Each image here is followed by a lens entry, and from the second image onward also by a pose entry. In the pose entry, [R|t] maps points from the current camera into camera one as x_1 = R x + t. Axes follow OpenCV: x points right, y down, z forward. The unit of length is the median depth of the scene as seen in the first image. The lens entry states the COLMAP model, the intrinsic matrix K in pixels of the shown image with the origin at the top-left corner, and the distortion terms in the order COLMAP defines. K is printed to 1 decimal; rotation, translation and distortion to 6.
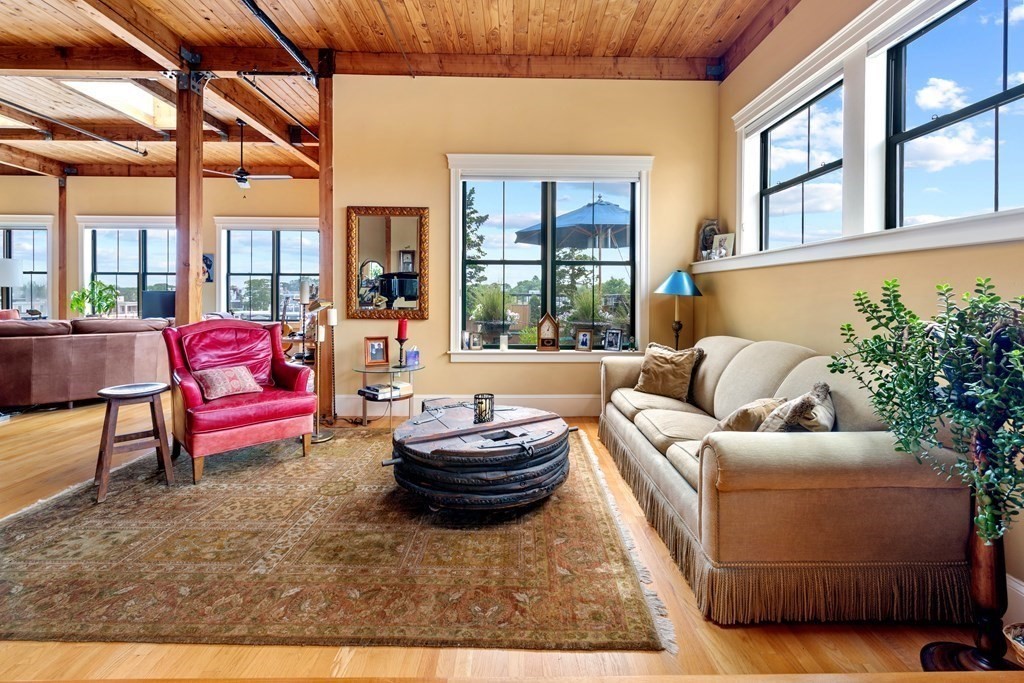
lens RADIAL K [[452.4, 0, 519.4], [0, 452.4, 298.6], [0, 0, 1]] dist [0.001047, -0.000095]
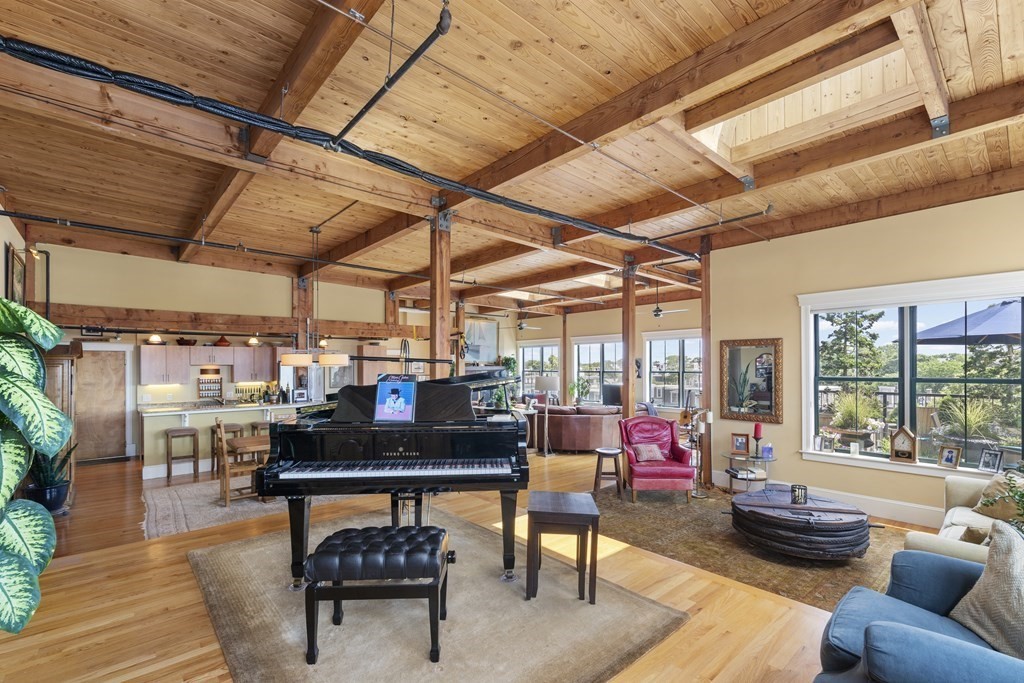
lens RADIAL K [[458.1, 0, 515.6], [0, 458.1, 365.2], [0, 0, 1]] dist [-0.000906, -0.000197]
pose [[0.649845, -0.009230, -0.760011, 0.316506], [-0.000389, 0.999922, -0.012476, -0.110695], [0.760067, 0.008403, 0.649790, -0.462260]]
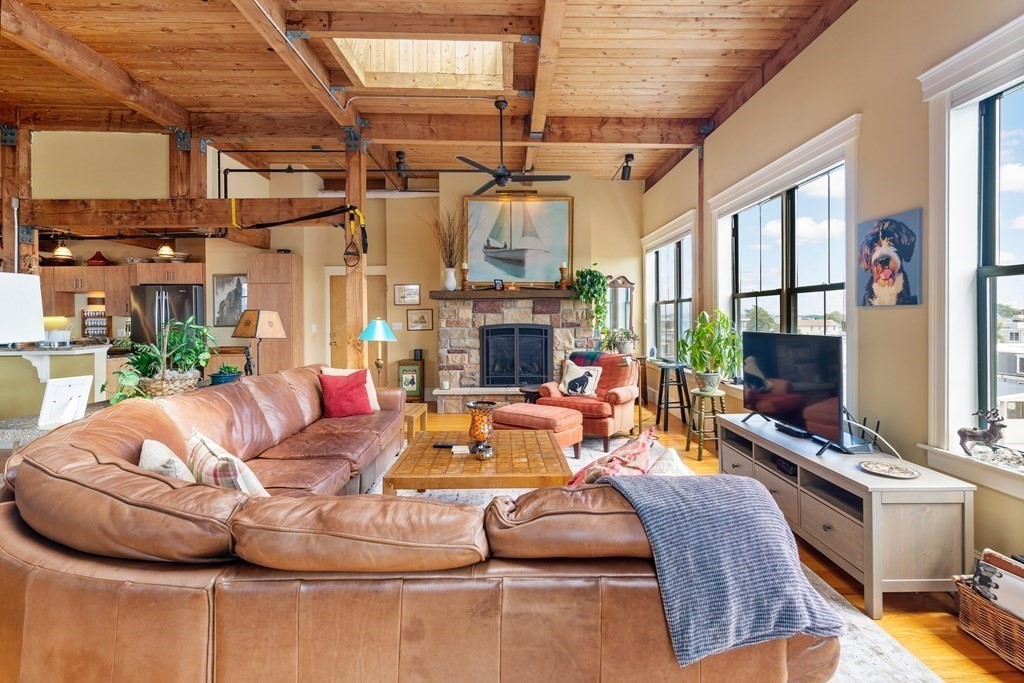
lens RADIAL K [[451.0, 0, 513.5], [0, 451.0, 319.7], [0, 0, 1]] dist [-0.000200, -0.000032]
pose [[-0.013199, -0.000637, -0.999913, -0.726101], [-0.005097, 0.999987, -0.000569, -0.047986], [0.999900, 0.005089, -0.013202, 1.402845]]
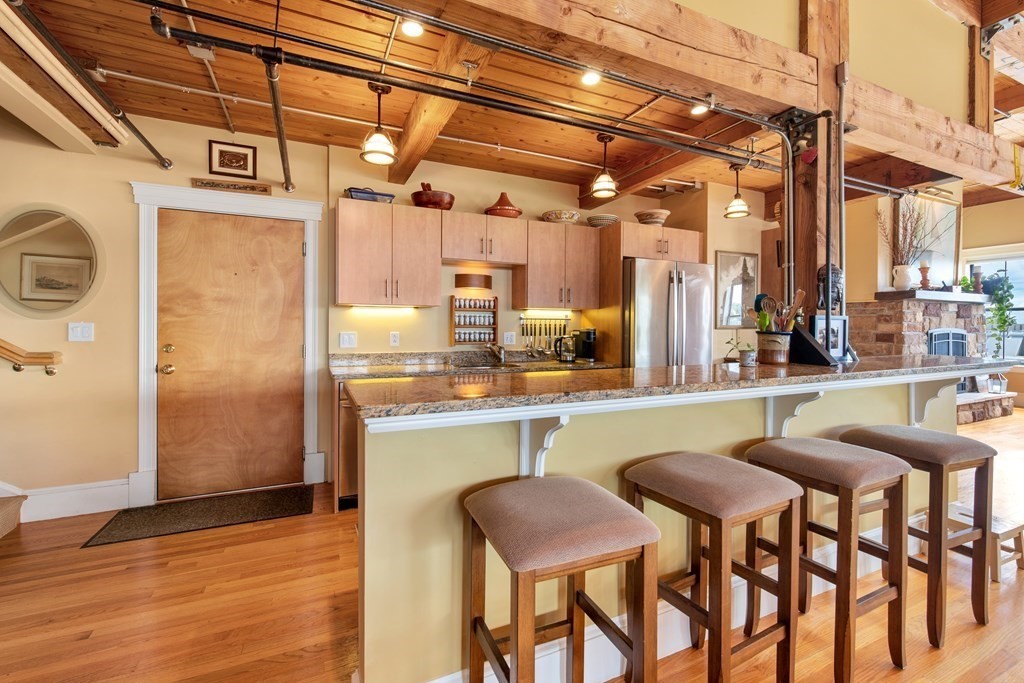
lens RADIAL K [[442.4, 0, 514.1], [0, 442.4, 326.5], [0, 0, 1]] dist [0.000162, -0.000002]
pose [[0.399290, 0.001623, -0.916823, -1.486814], [-0.014479, 0.999885, -0.004536, -0.012165], [0.916710, 0.015086, 0.399268, -0.428520]]
